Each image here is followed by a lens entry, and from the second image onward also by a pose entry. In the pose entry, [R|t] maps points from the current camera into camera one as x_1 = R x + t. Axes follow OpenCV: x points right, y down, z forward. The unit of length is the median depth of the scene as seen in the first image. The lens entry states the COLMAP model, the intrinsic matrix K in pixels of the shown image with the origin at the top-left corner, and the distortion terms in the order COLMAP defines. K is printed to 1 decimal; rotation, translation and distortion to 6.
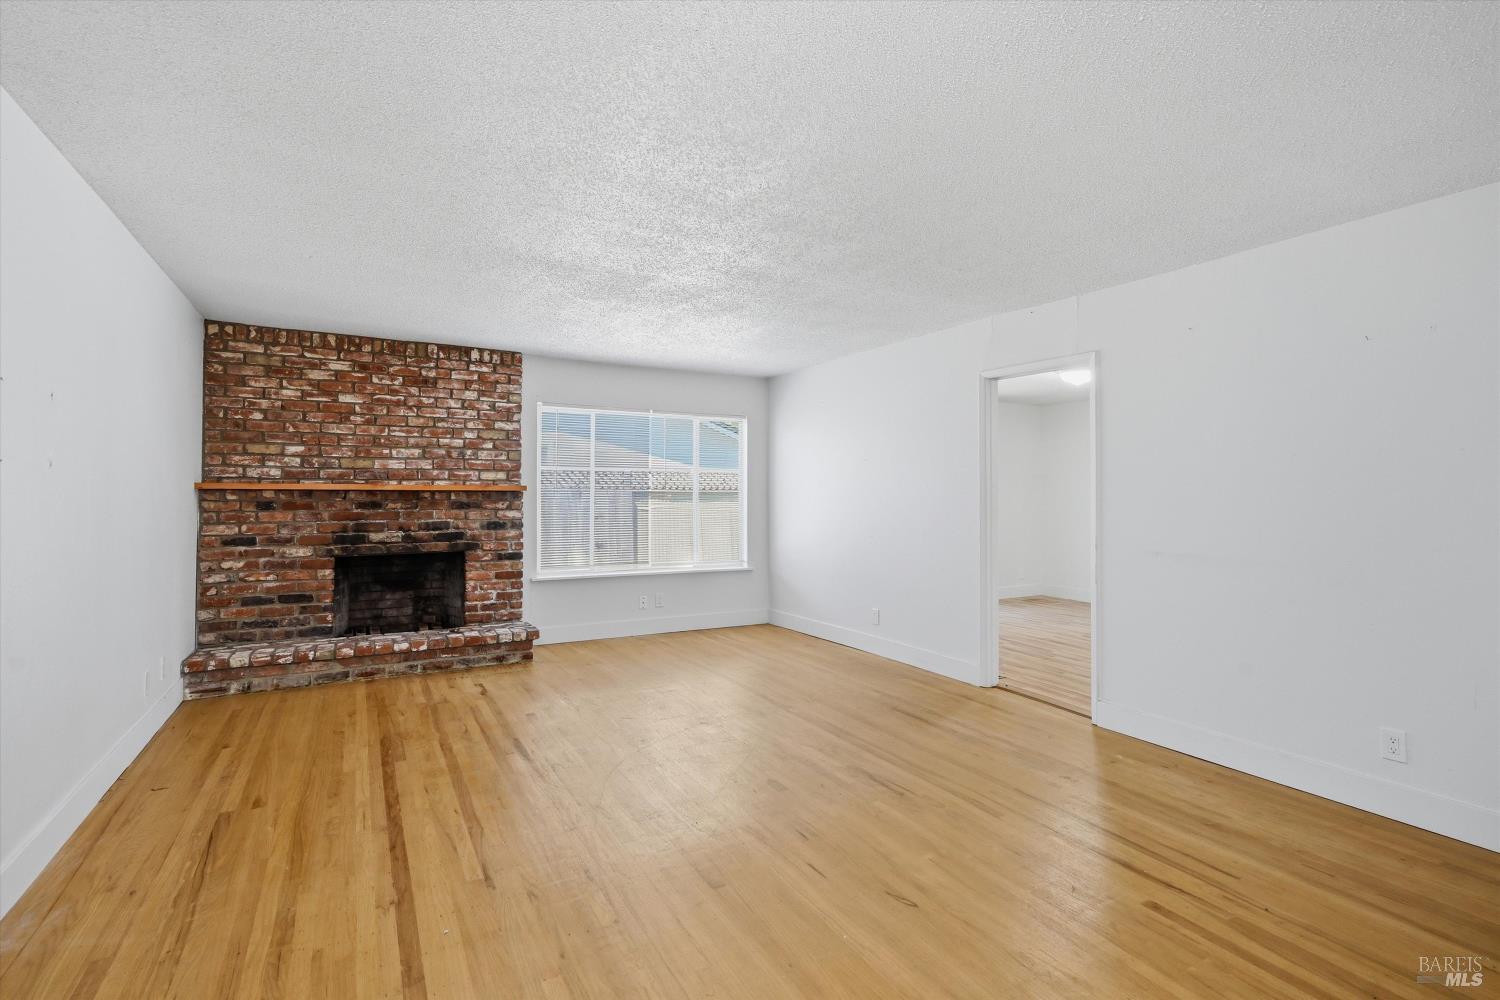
lens RADIAL K [[697.8, 0, 754.2], [0, 697.8, 486.2], [0, 0, 1]] dist [0.002959, -0.000818]
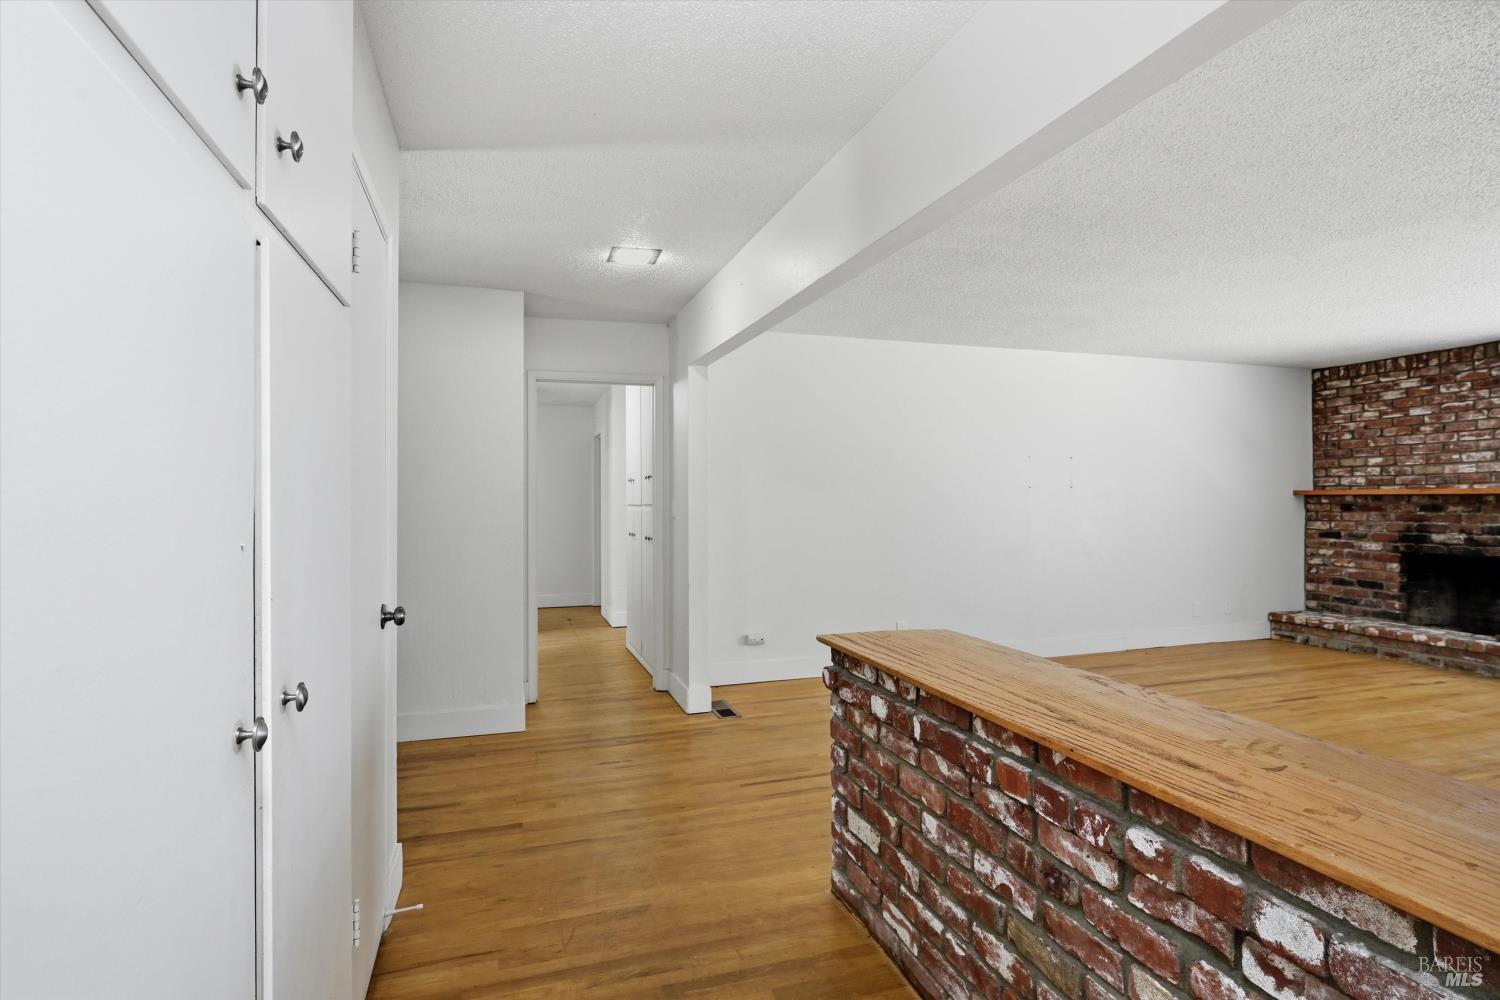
lens RADIAL K [[746.5, 0, 752.8], [0, 746.5, 499.7], [0, 0, 1]] dist [-0.000615, -0.000092]
pose [[-0.184870, -0.002503, -0.982760, 0.833351], [0.014447, 0.999882, -0.005264, 0.005407], [0.982657, -0.015171, -0.184812, 0.196722]]
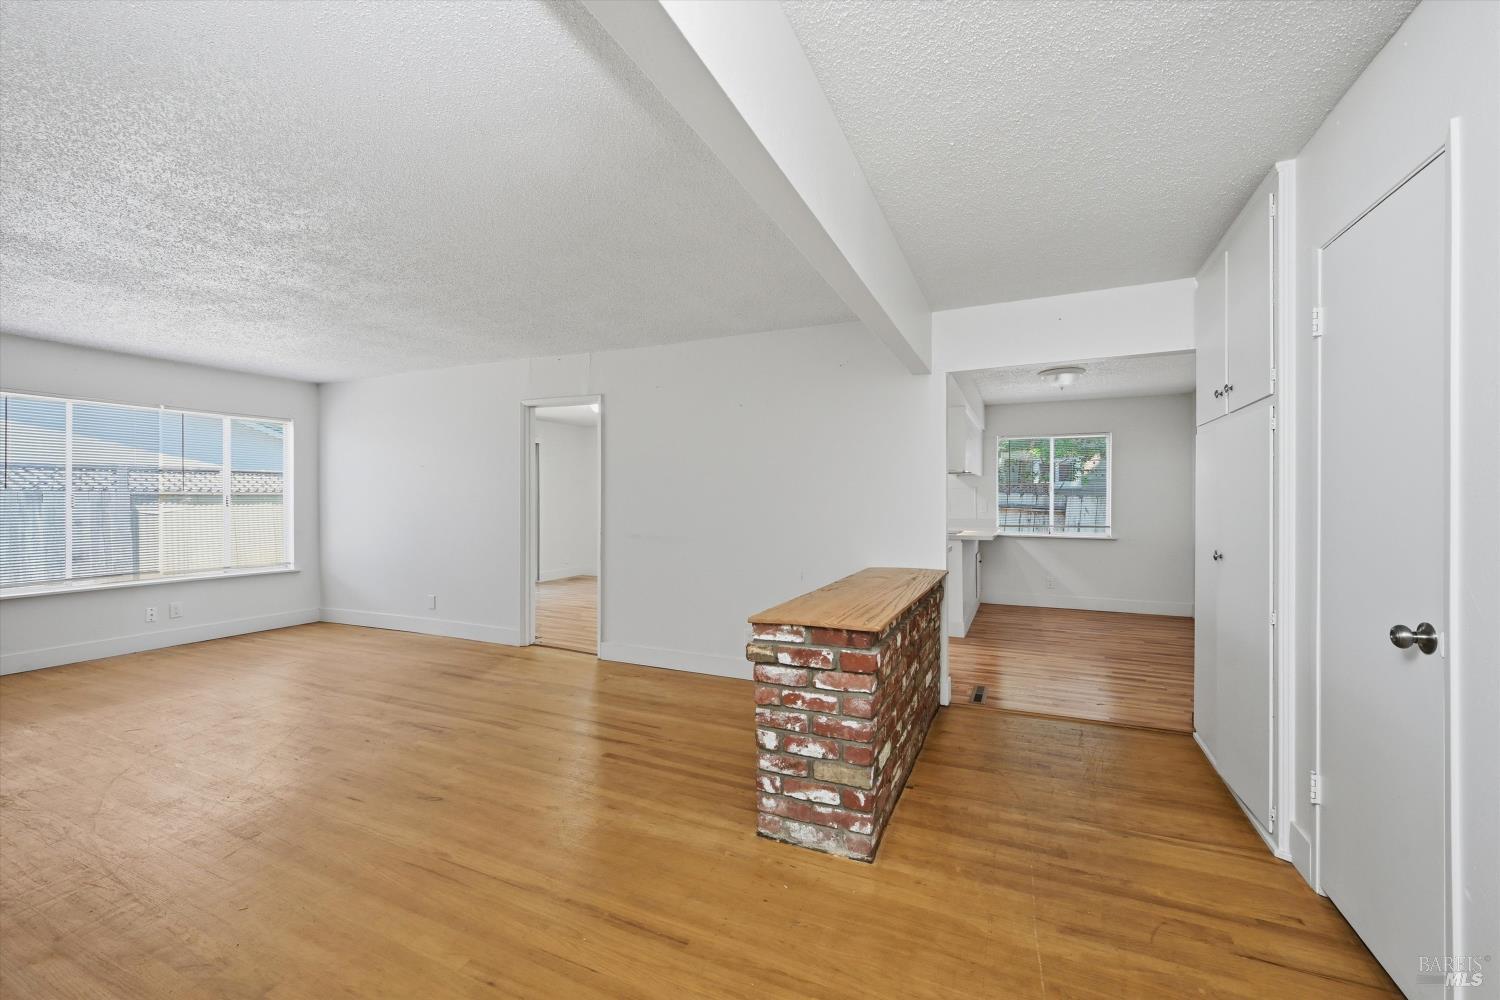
lens RADIAL K [[604.1, 0, 749.8], [0, 604.1, 497.5], [0, 0, 1]] dist [0.001529, 0.000579]
pose [[0.808534, -0.003000, 0.588442, 0.012745], [-0.004860, 0.999919, 0.011776, -0.001143], [-0.588429, -0.012381, 0.808454, -0.141604]]
